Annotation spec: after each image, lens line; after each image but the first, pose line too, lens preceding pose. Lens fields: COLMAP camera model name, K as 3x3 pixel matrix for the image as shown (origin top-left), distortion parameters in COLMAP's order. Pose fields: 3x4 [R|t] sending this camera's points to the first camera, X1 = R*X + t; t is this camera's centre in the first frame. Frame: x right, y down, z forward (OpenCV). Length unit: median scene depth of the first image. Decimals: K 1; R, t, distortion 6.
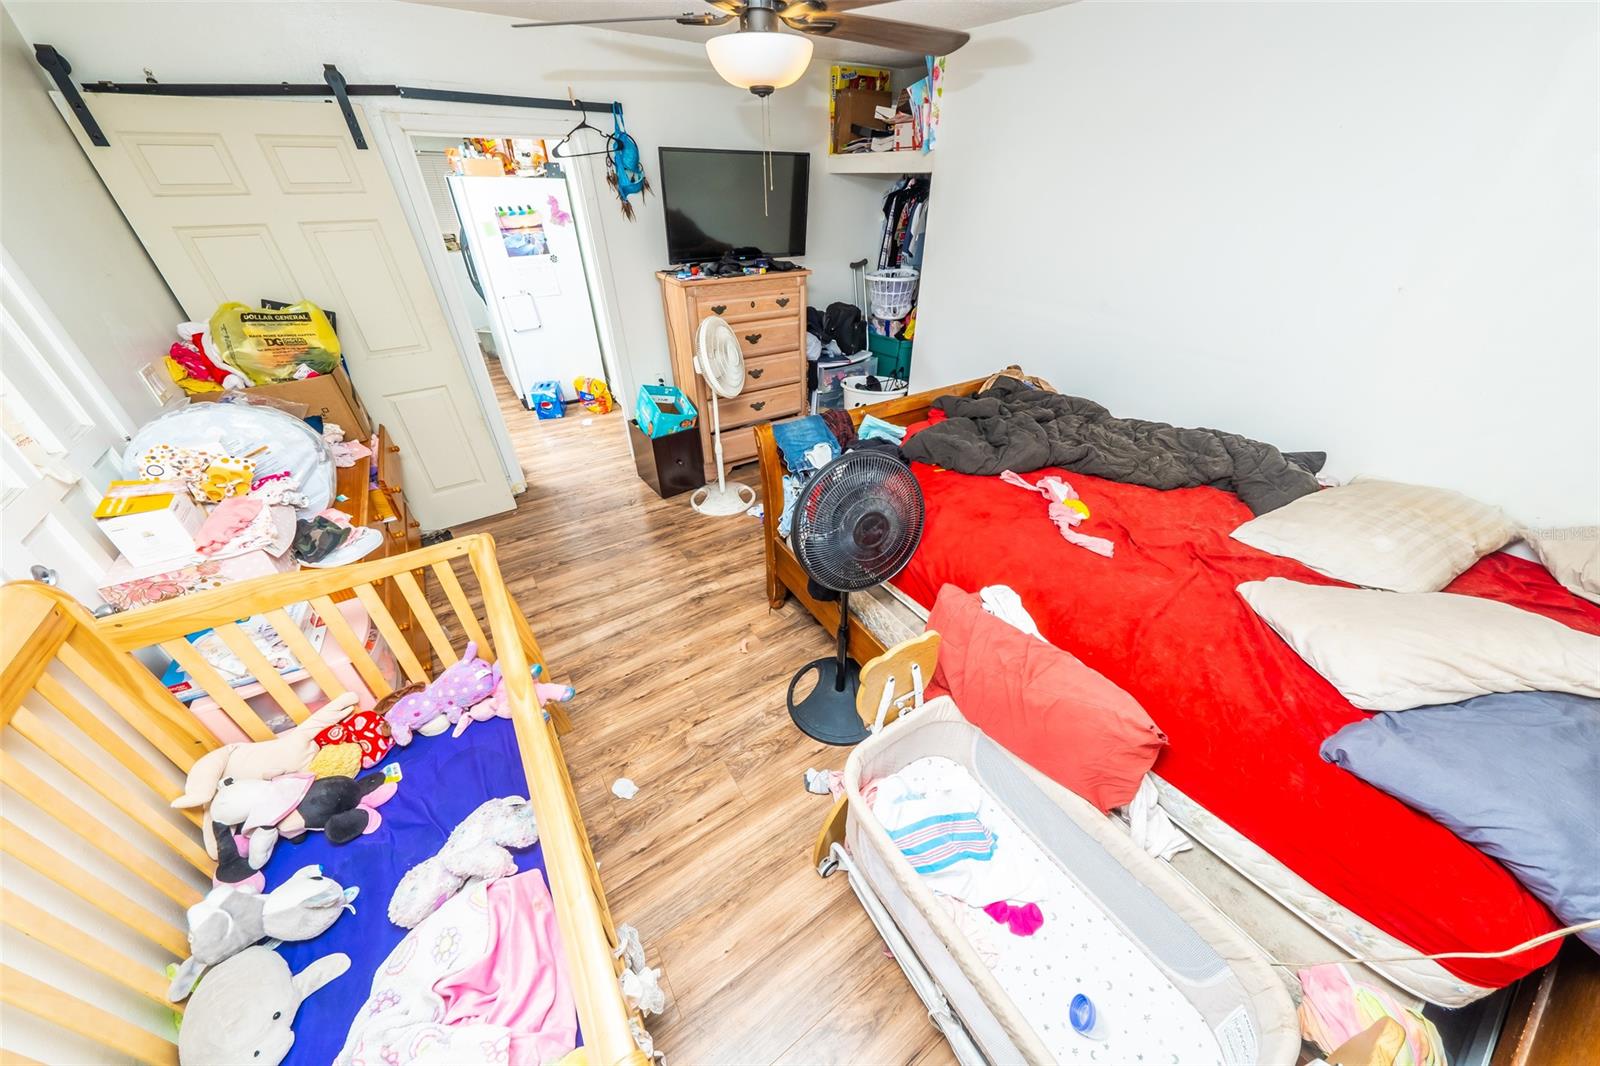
lens RADIAL K [[533.3, 0, 806.8], [0, 533.3, 523.7], [0, 0, 1]] dist [0.019170, -0.002301]
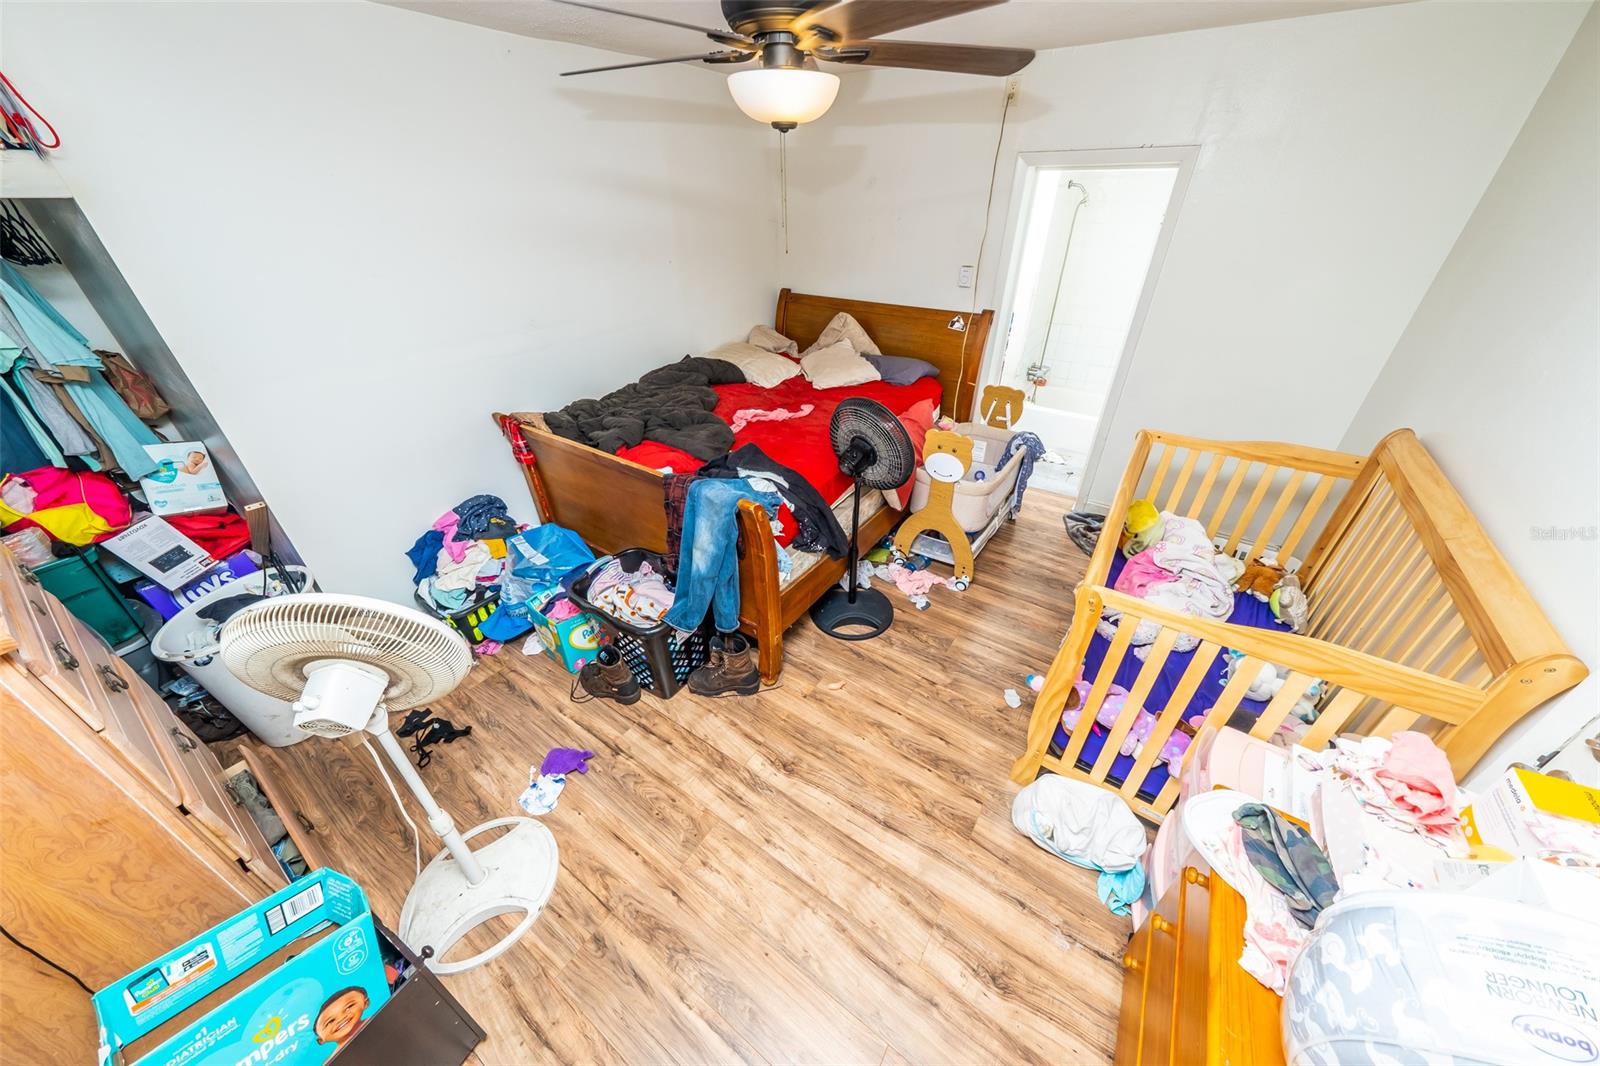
lens RADIAL K [[533.3, 0, 806.8], [0, 533.3, 523.7], [0, 0, 1]] dist [0.019170, -0.002301]
pose [[-0.393024, -0.487018, 0.779965, -0.752352], [0.499423, 0.599152, 0.625775, -0.616296], [-0.772081, 0.635477, 0.007746, 0.900921]]
